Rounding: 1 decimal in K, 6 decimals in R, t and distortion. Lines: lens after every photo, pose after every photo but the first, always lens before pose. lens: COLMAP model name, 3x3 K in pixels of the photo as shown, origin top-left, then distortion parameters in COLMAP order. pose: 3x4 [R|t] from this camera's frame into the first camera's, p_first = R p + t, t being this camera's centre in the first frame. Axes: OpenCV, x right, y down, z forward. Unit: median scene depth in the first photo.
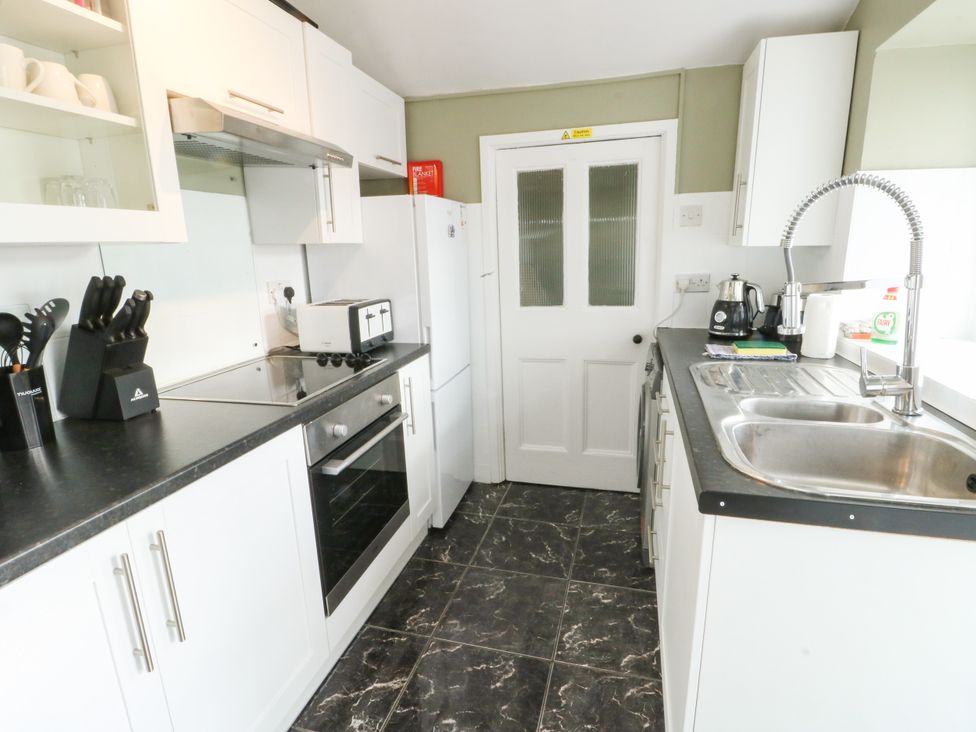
lens RADIAL K [[507.6, 0, 488.0], [0, 507.6, 366.0], [0, 0, 1]] dist [0.002515, -0.014619]
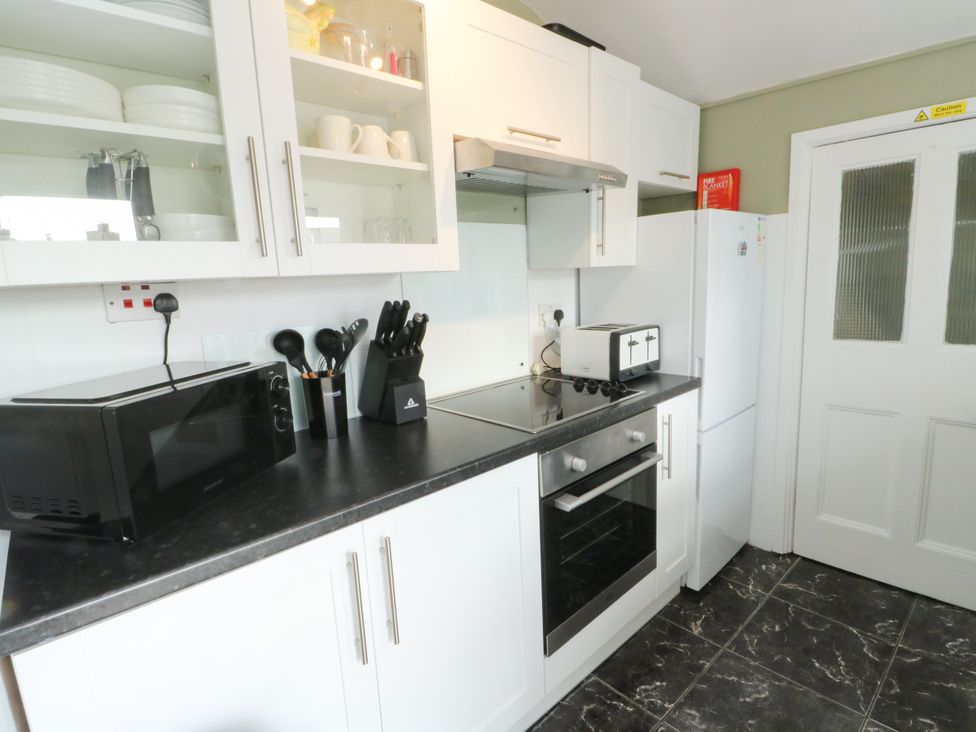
lens RADIAL K [[507.6, 0, 488.0], [0, 507.6, 366.0], [0, 0, 1]] dist [0.002515, -0.014619]
pose [[0.847615, 0.079703, -0.524591, 0.034753], [-0.098160, 0.995143, -0.007408, -0.023881], [0.521453, 0.057773, 0.851322, 0.070790]]
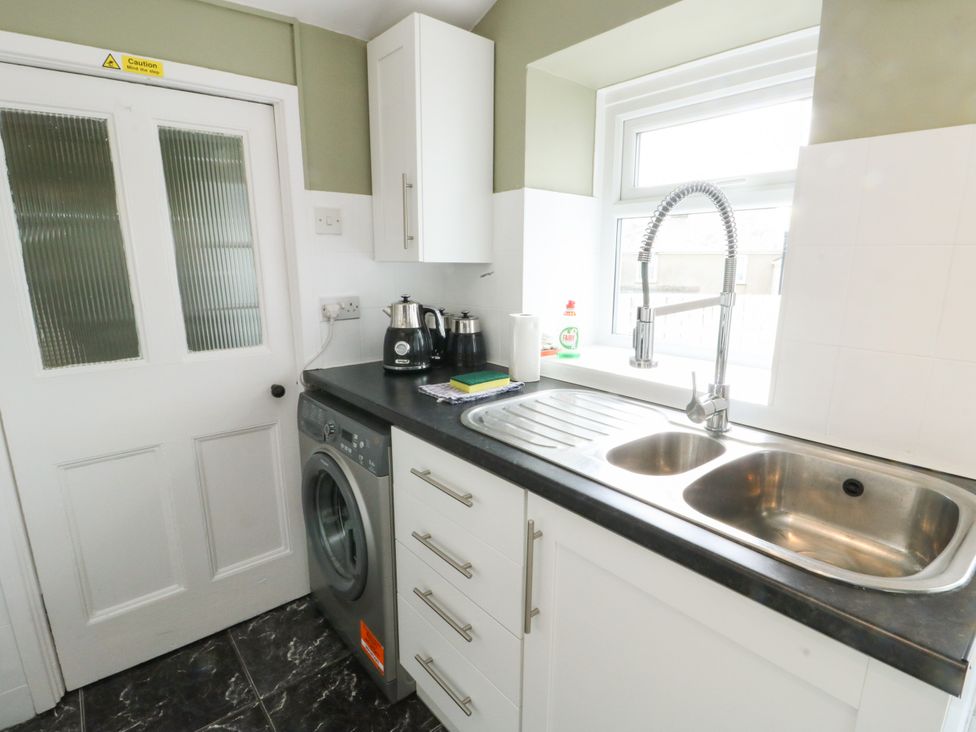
lens RADIAL K [[507.6, 0, 488.0], [0, 507.6, 366.0], [0, 0, 1]] dist [0.002515, -0.014619]
pose [[0.565892, -0.144581, 0.811703, -0.132589], [0.172428, 0.983487, 0.054968, -0.094655], [-0.806247, 0.108855, 0.581478, 0.442525]]
